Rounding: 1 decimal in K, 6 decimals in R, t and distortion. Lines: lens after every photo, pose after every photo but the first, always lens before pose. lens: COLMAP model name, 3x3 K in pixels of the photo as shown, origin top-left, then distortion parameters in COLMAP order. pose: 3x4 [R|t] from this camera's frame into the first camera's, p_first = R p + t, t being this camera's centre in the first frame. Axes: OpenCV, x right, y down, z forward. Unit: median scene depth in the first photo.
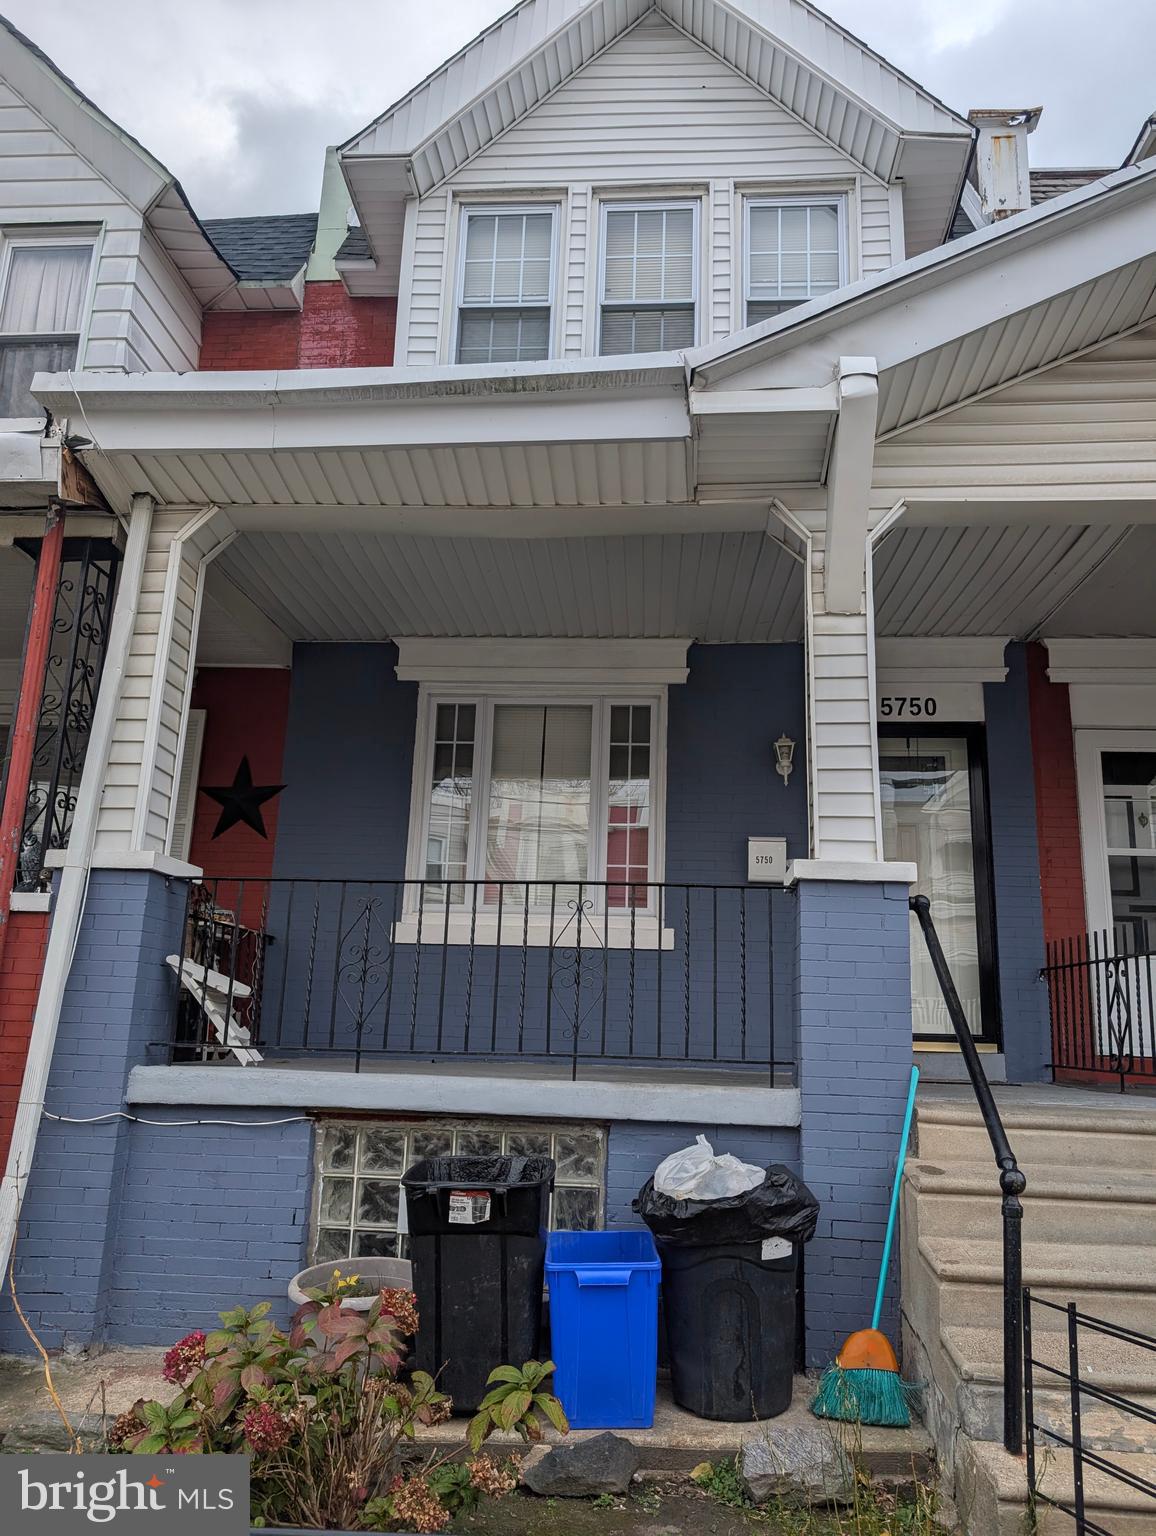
lens RADIAL K [[1066.9, 0, 594.1], [0, 1066.9, 794.0], [0, 0, 1]] dist [-0.004571, -0.000190]
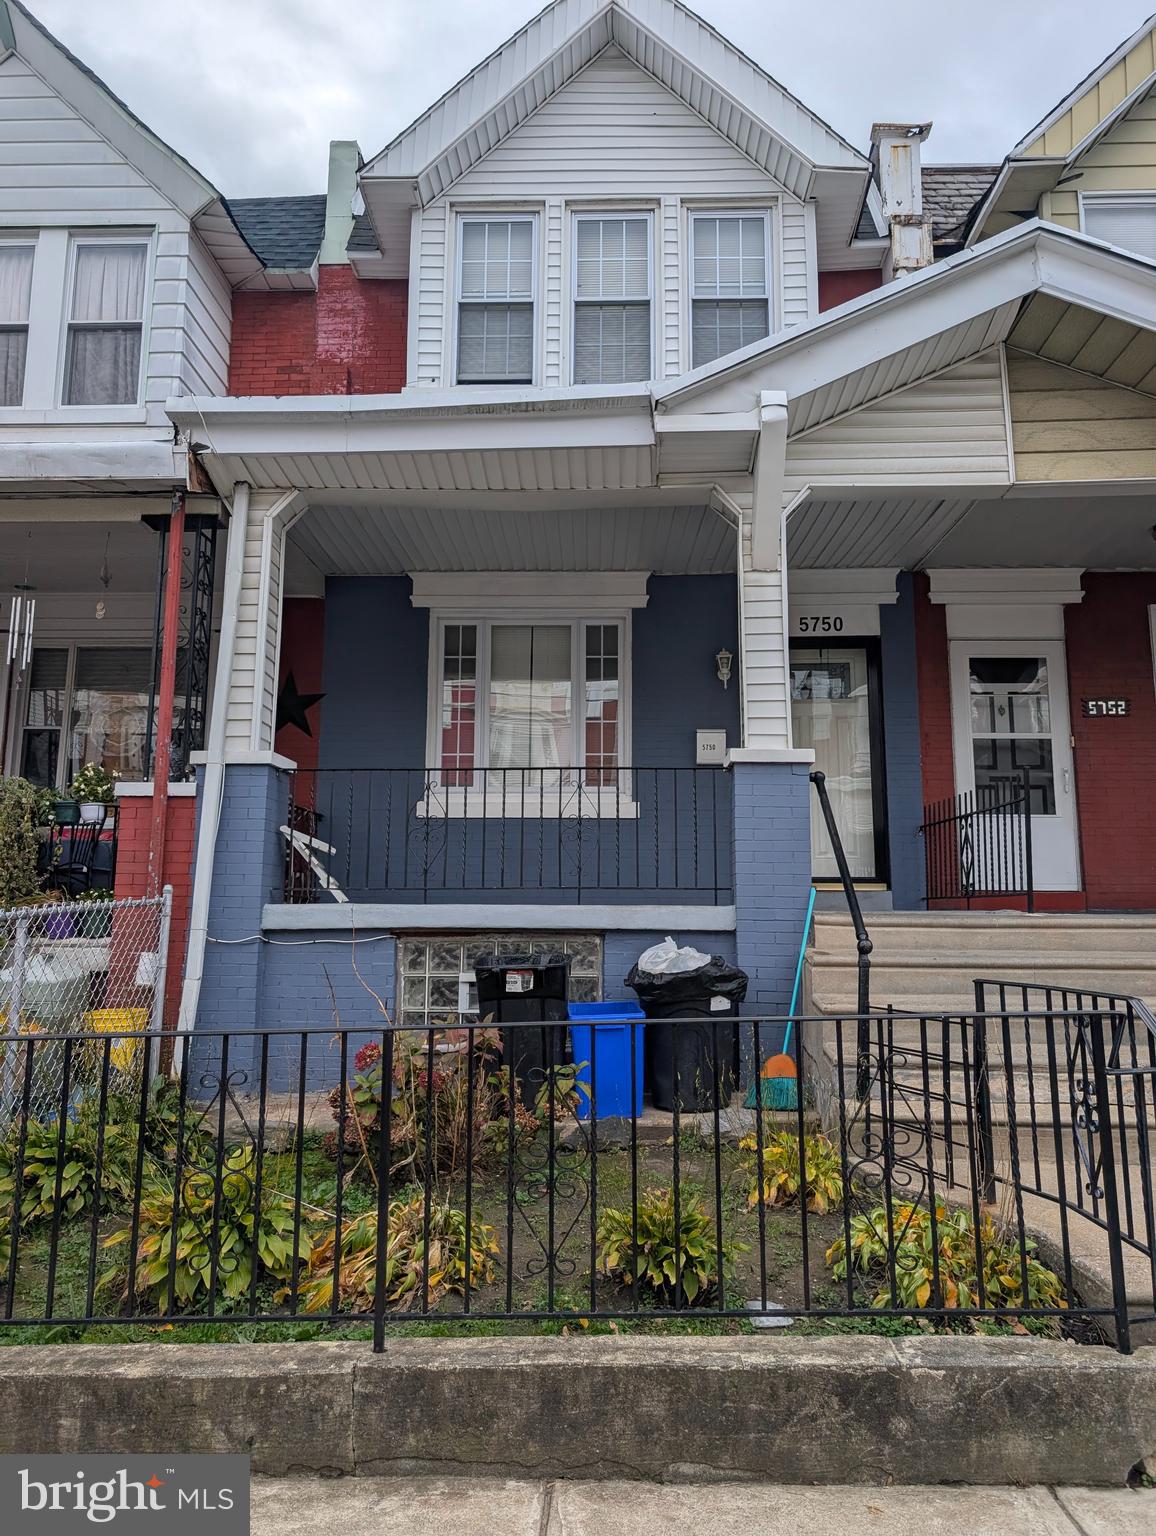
lens RADIAL K [[1066.9, 0, 584.5], [0, 1066.9, 755.6], [0, 0, 1]] dist [-0.004571, -0.000190]
pose [[0.998877, -0.018997, 0.043397, -0.057483], [0.015803, 0.997223, 0.072781, -0.029589], [-0.044659, -0.072013, 0.996403, -0.341314]]
